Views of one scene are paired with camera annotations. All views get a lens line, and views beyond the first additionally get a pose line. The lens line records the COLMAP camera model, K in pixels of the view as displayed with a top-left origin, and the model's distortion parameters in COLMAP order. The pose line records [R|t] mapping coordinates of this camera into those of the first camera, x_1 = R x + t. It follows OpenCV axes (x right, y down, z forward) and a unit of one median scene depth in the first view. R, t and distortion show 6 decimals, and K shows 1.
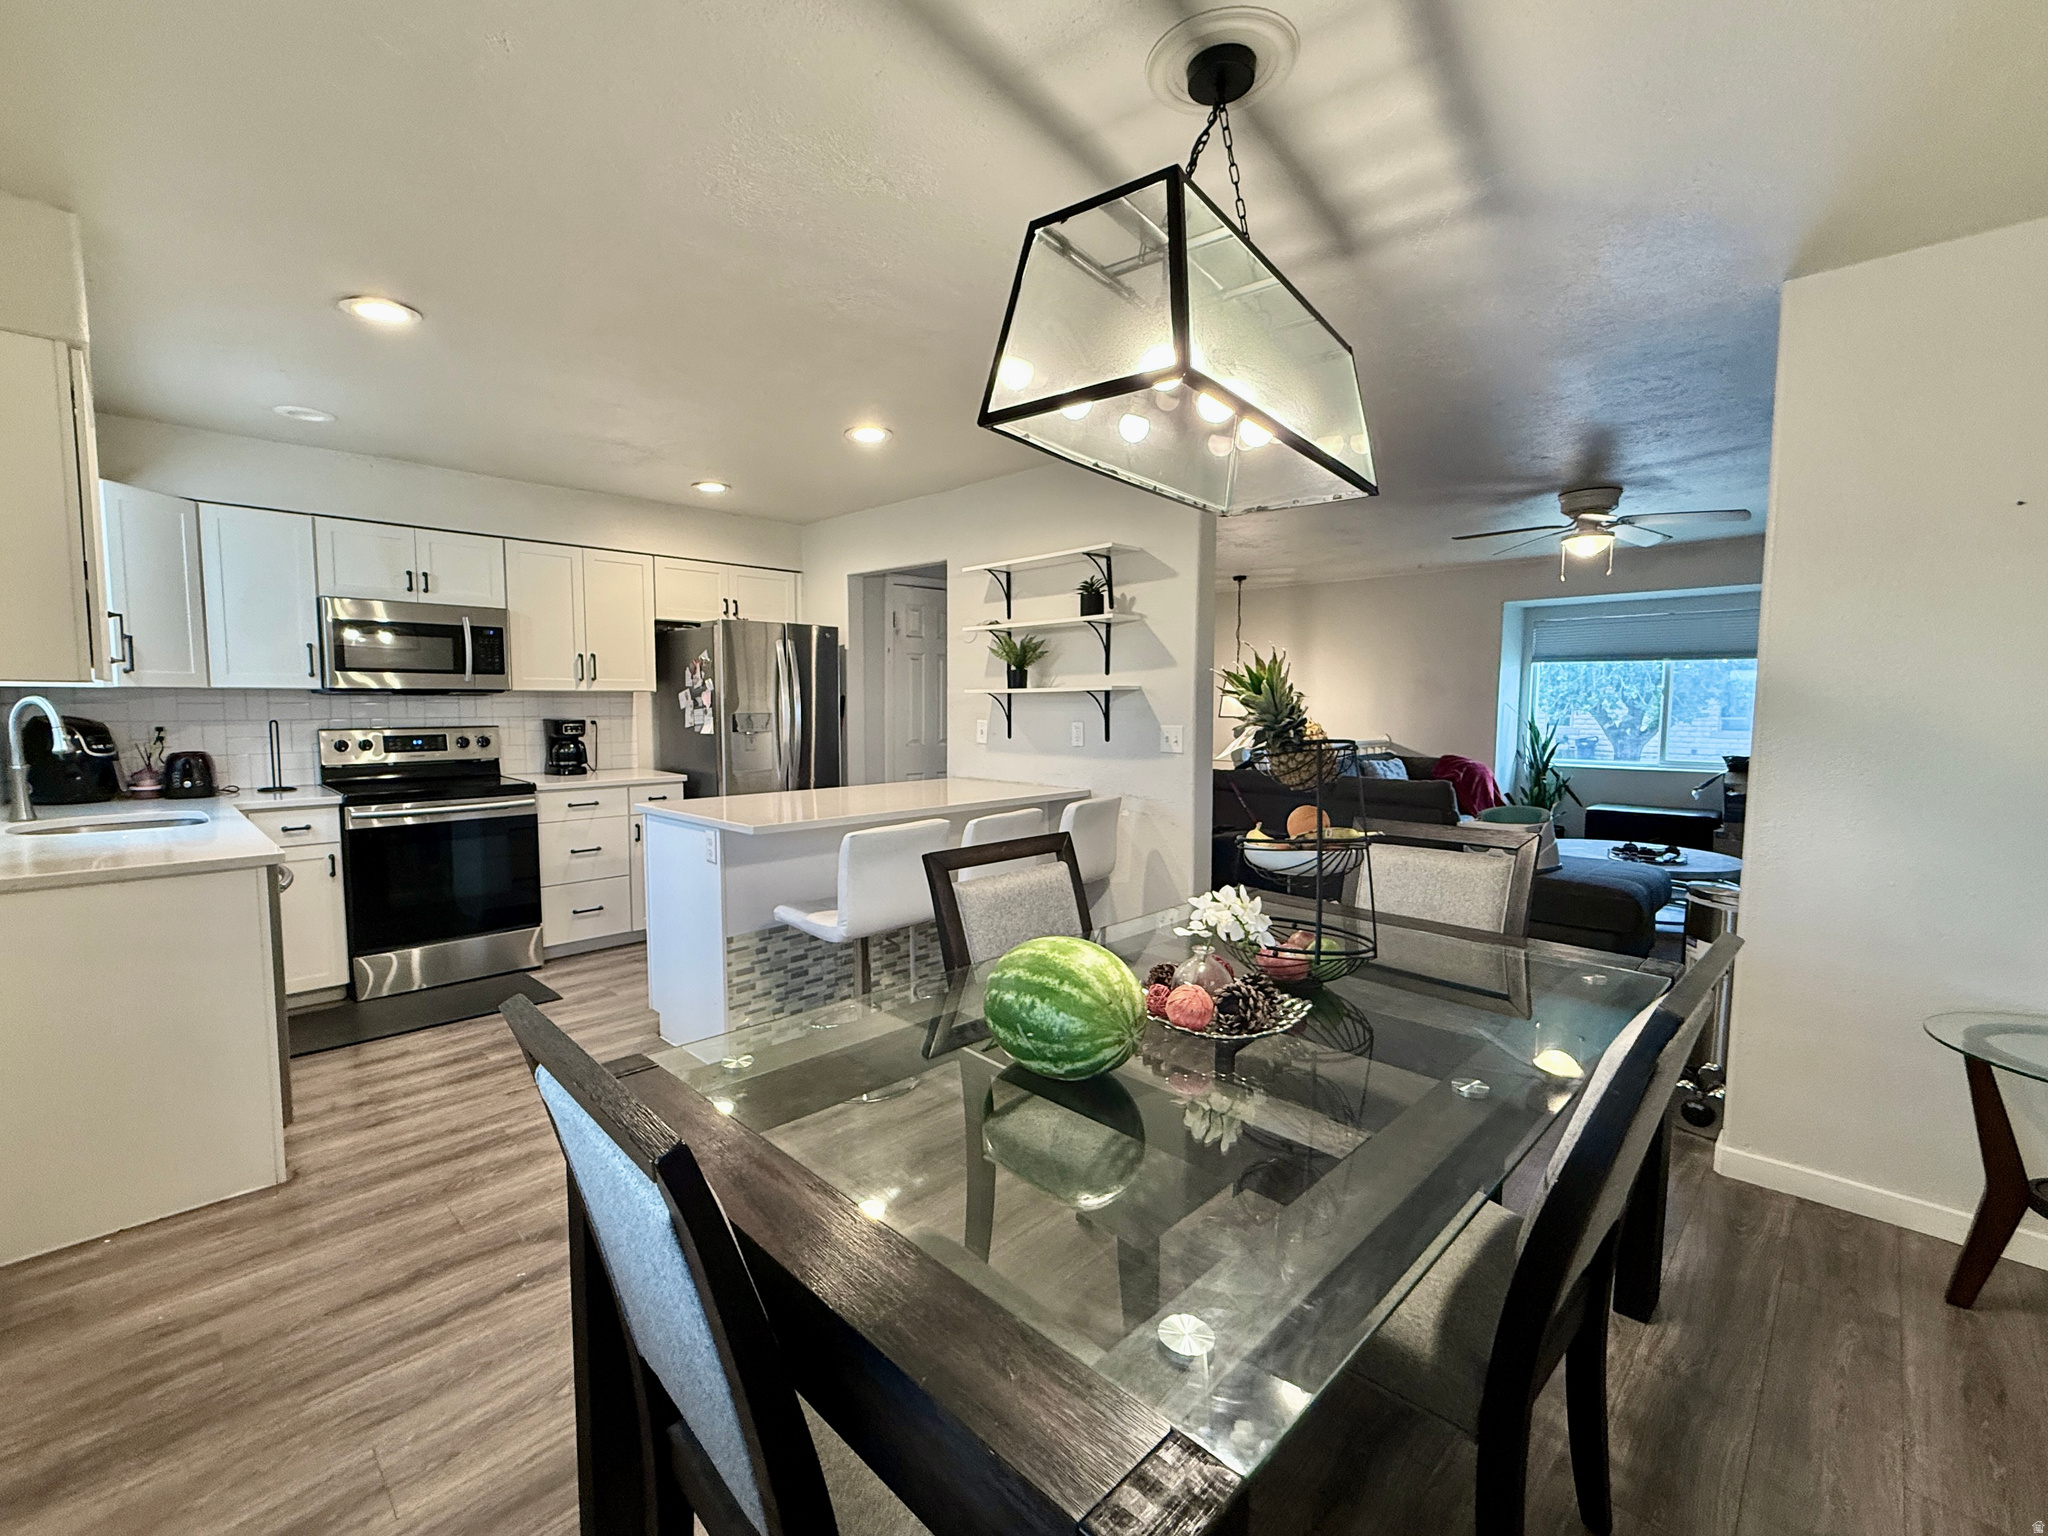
lens RADIAL K [[881.9, 0, 991.1], [0, 881.9, 766.7], [0, 0, 1]] dist [0.002179, 0.000255]
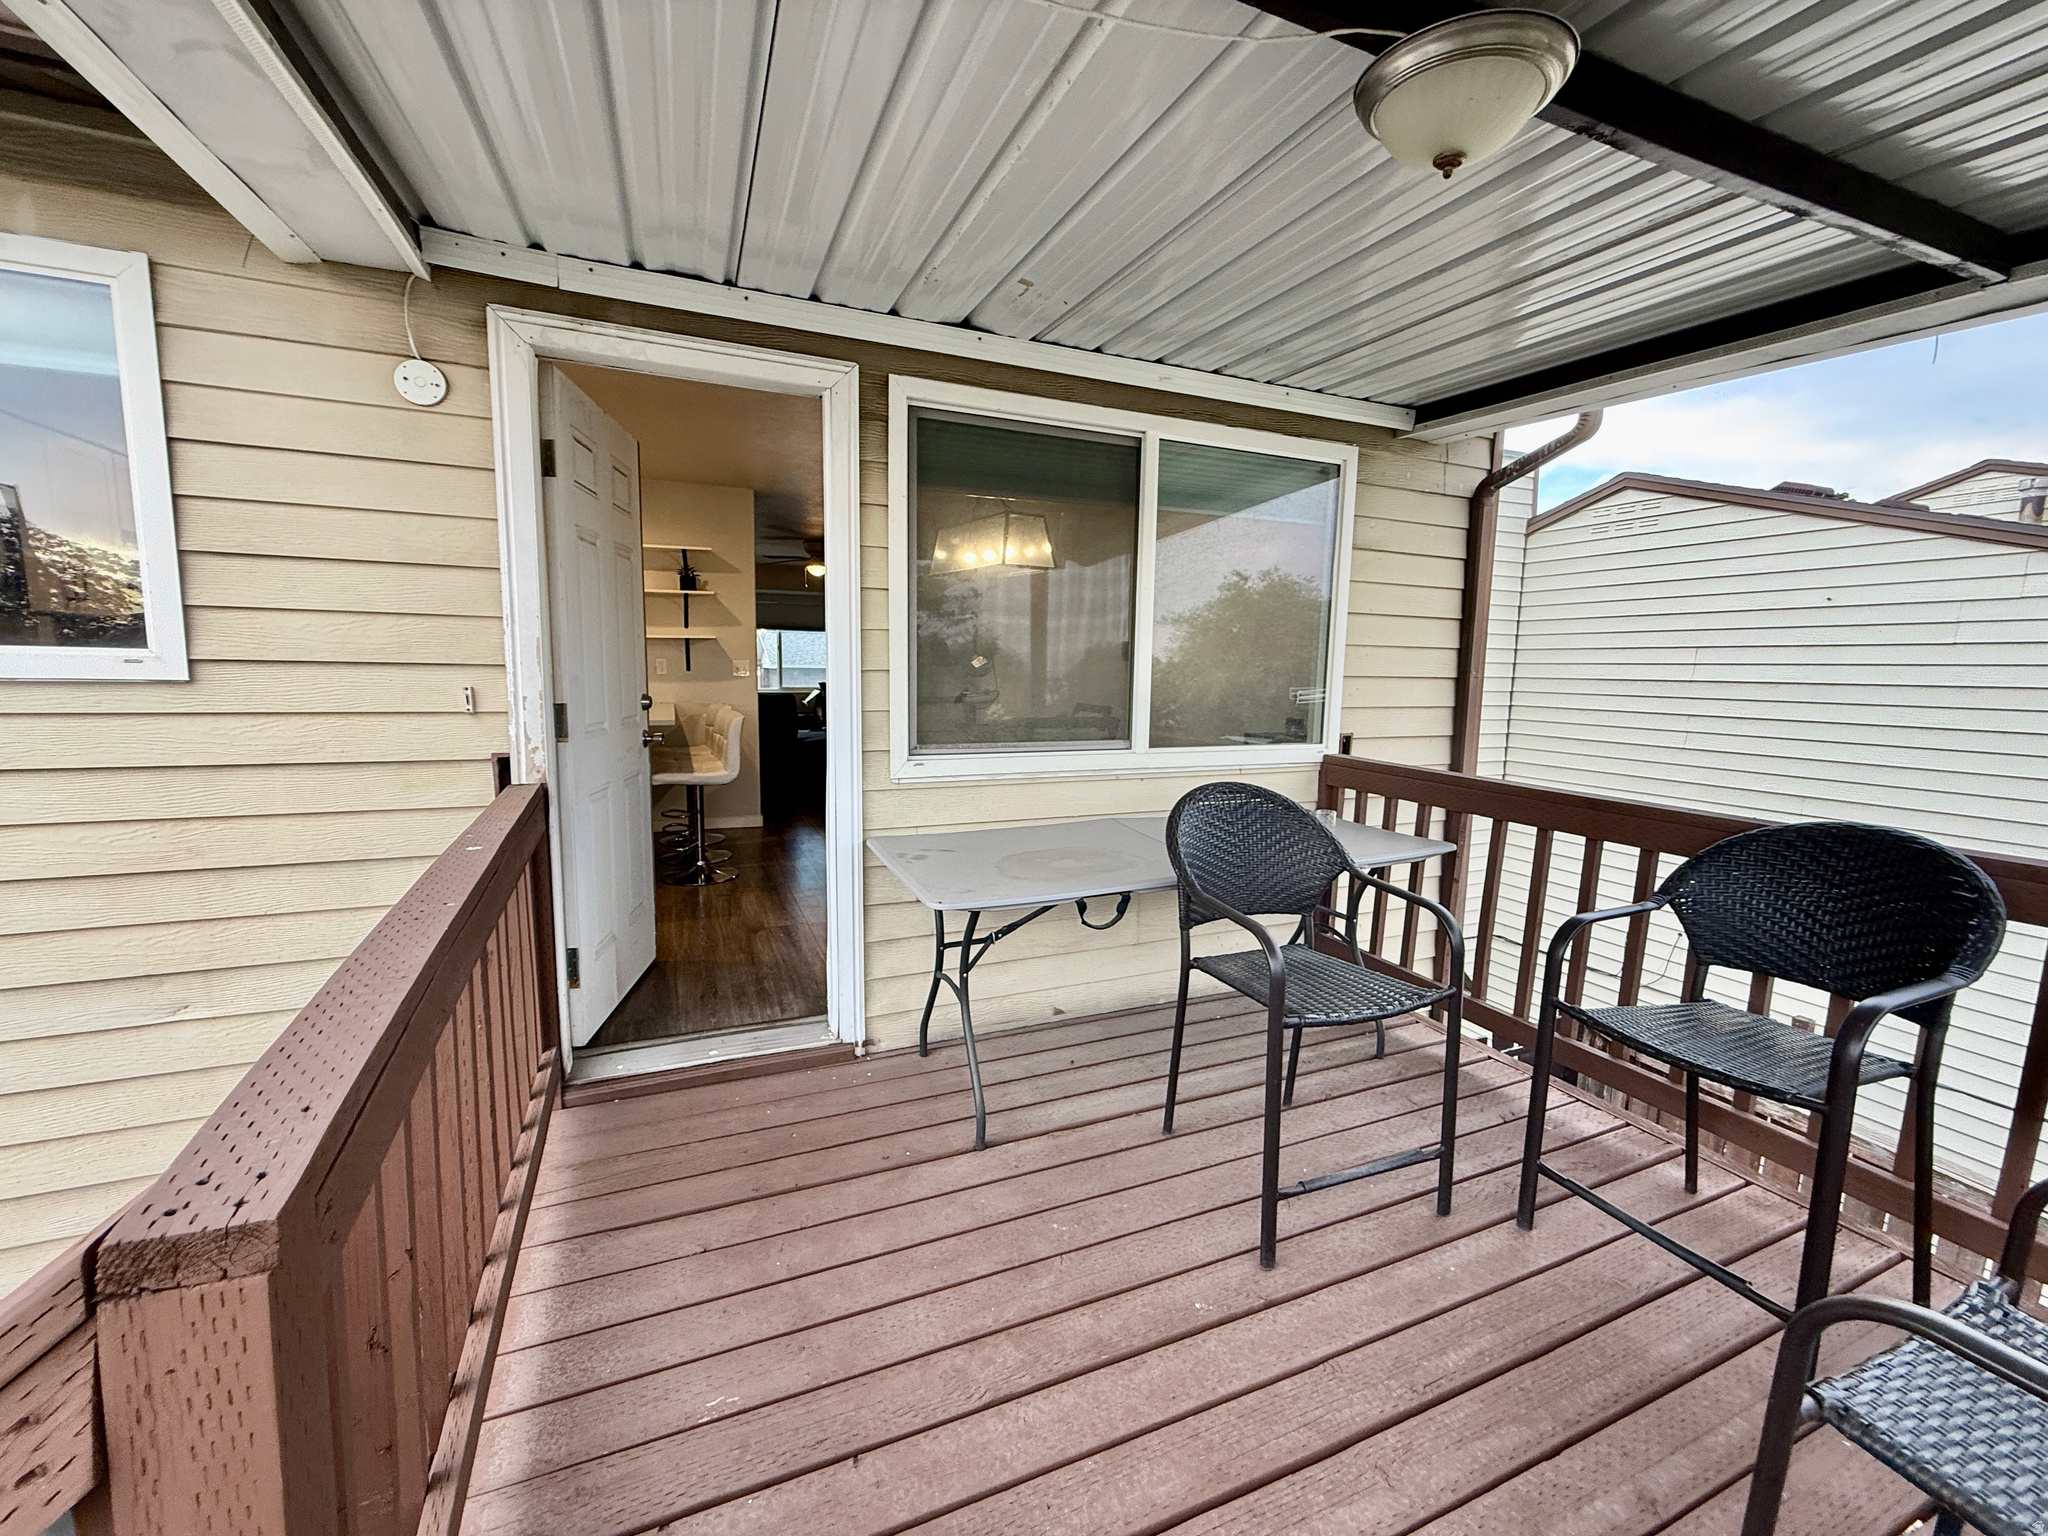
lens RADIAL K [[811.4, 0, 1033.6], [0, 811.4, 765.6], [0, 0, 1]] dist [-0.002034, 0.000574]
pose [[0.378922, -0.107281, 0.919189, -0.912757], [0.049010, 0.994190, 0.095831, 0.027599], [-0.924130, 0.008737, 0.381979, -0.105069]]
